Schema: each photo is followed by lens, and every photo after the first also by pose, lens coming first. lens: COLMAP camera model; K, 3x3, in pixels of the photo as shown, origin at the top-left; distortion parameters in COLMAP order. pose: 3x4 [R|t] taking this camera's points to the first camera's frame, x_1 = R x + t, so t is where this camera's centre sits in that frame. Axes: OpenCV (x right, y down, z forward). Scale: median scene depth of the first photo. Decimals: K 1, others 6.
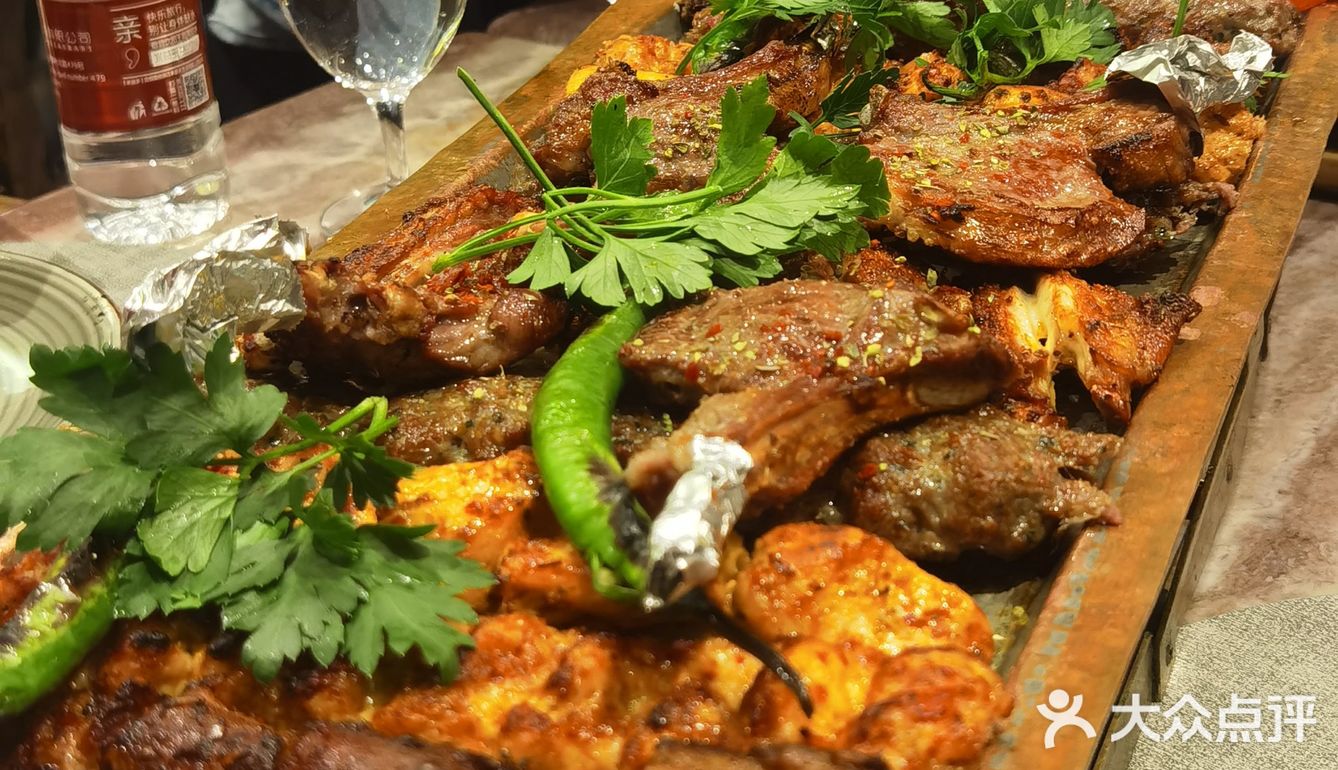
lens RADIAL K [[1956.8, 0, 669.0], [0, 1956.8, 385.0], [0, 0, 1]] dist [0.253592, -1.470439]
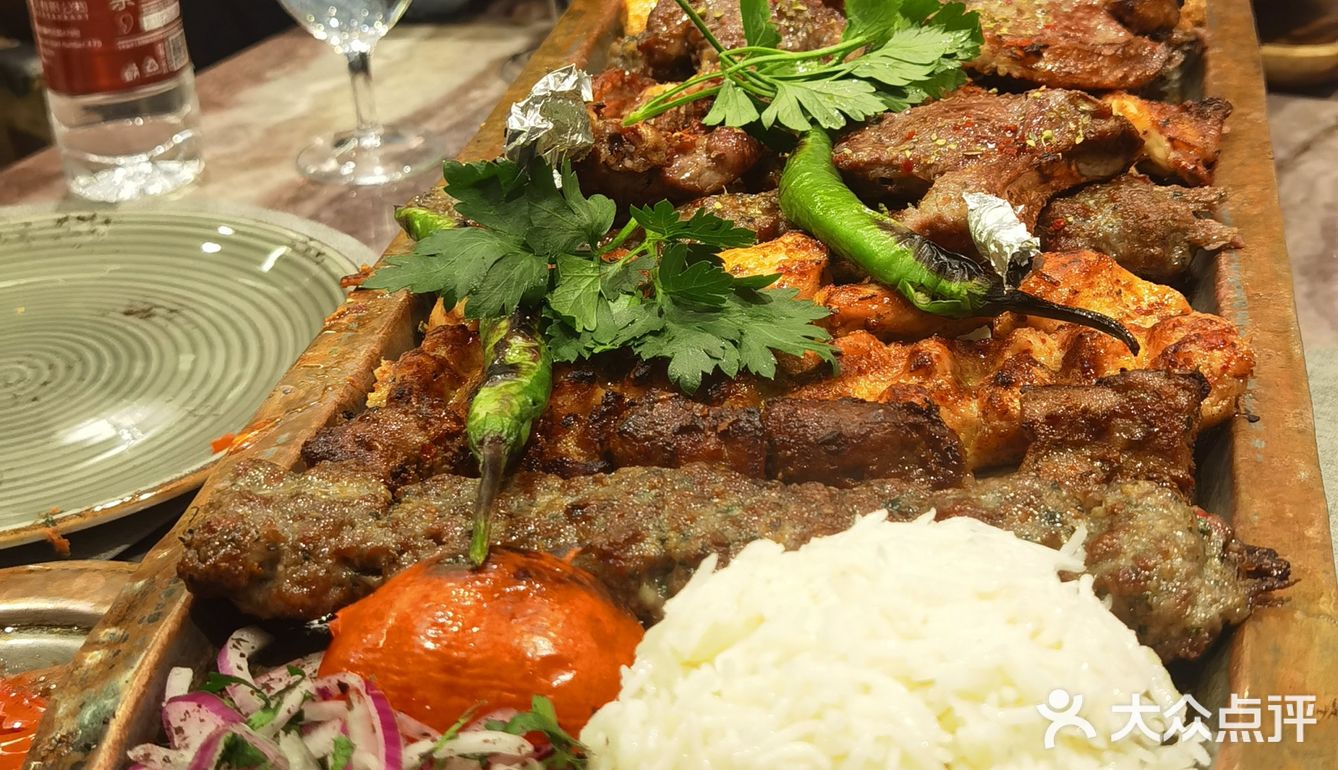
lens RADIAL K [[1956.8, 0, 669.0], [0, 1956.8, 385.0], [0, 0, 1]] dist [0.253592, -1.470439]
pose [[0.979507, -0.089877, 0.180242, -0.354993], [0.091947, 0.995759, -0.003147, 0.116347], [-0.179195, 0.019655, 0.983617, -0.216121]]
